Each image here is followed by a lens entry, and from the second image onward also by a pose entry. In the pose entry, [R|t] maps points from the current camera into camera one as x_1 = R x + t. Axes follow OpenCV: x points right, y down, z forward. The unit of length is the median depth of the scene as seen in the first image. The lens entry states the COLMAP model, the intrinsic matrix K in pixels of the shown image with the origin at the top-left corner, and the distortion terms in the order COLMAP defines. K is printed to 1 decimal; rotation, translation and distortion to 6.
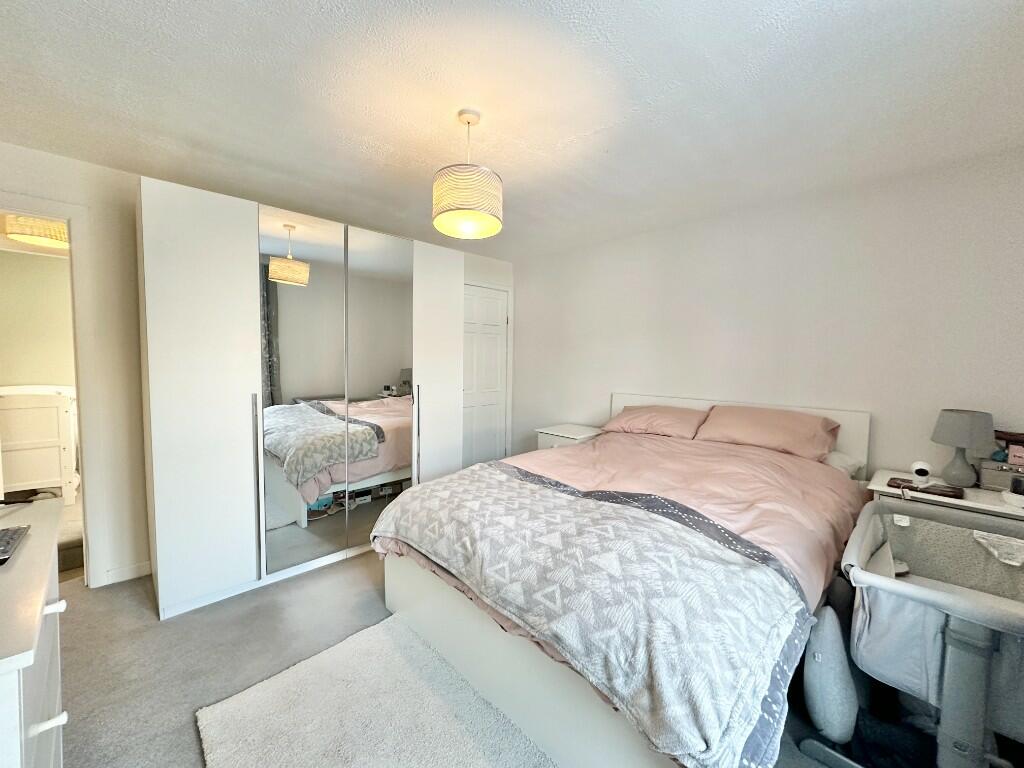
lens RADIAL K [[415.1, 0, 511.8], [0, 415.1, 382.2], [0, 0, 1]] dist [0.000095, -0.000310]
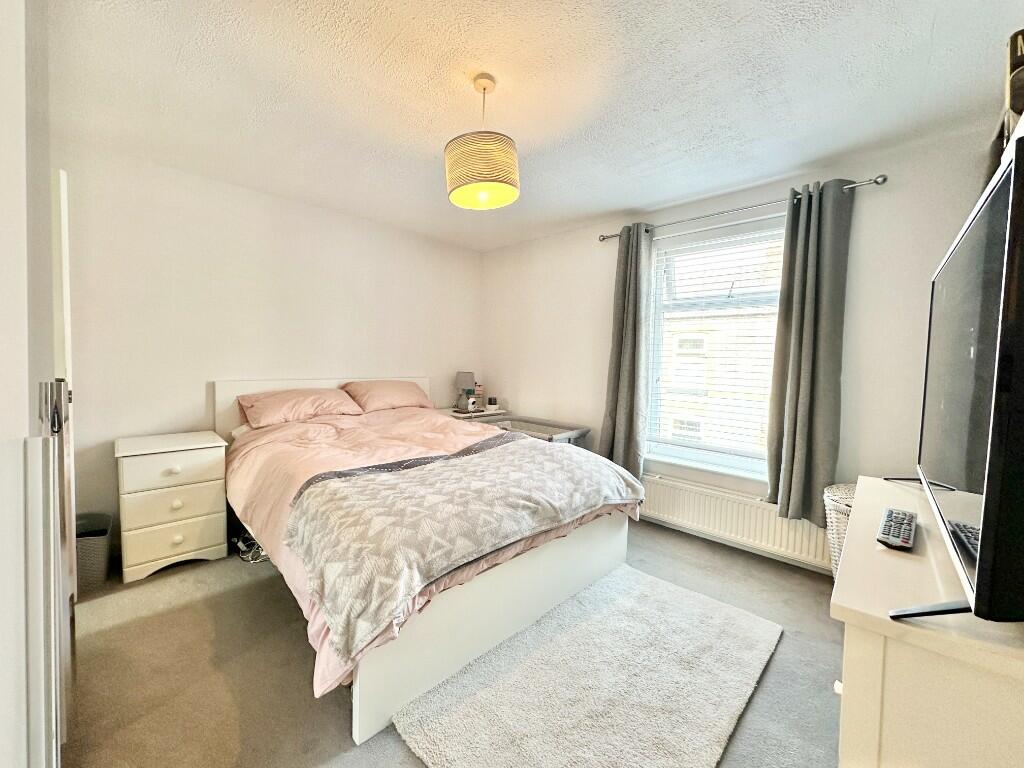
lens RADIAL K [[415.1, 0, 511.8], [0, 415.1, 382.2], [0, 0, 1]] dist [0.000095, -0.000310]
pose [[-0.040737, -0.067134, 0.996912, -1.062476], [0.039927, 0.996834, 0.068761, -0.010324], [-0.998372, 0.042605, -0.037928, 0.954616]]
